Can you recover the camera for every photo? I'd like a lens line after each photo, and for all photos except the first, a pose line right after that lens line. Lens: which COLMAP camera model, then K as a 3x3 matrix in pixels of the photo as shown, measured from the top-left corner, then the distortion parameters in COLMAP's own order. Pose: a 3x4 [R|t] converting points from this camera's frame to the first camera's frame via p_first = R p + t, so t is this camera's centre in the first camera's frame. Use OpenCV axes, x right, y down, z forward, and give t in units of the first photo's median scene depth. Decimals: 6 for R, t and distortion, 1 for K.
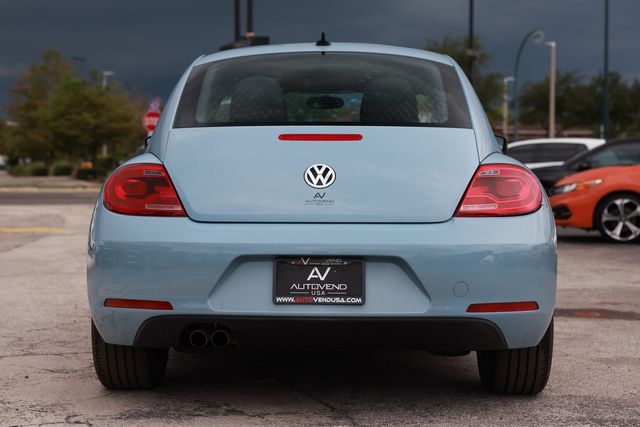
lens RADIAL K [[1226.6, 0, 320.0], [0, 1226.6, 213.5], [0, 0, 1]] dist [0.193859, 0.031752]
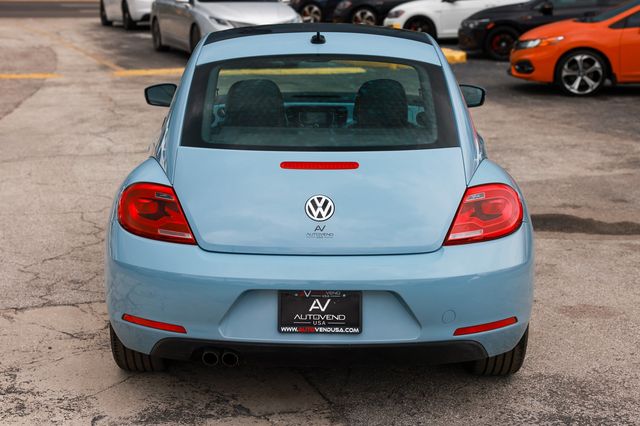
lens RADIAL K [[1138.4, 0, 309.9], [0, 1138.4, 212.3], [0, 0, 1]] dist [0.137037, 0.047400]
pose [[0.999878, -0.002012, 0.015510, -0.023588], [-0.000764, 0.984219, 0.176951, -0.197520], [-0.015621, -0.176941, 0.984097, 0.013977]]
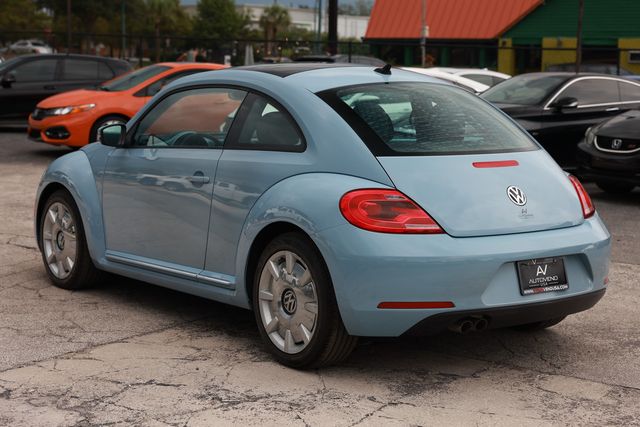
lens RADIAL K [[1125.9, 0, 320.0], [0, 1125.9, 213.5], [0, 0, 1]] dist [-0.014169, -0.004963]
pose [[0.796247, -0.068412, 0.601091, -0.887722], [0.003888, 0.994144, 0.107997, -0.140900], [-0.604959, -0.083655, 0.791850, 0.145869]]
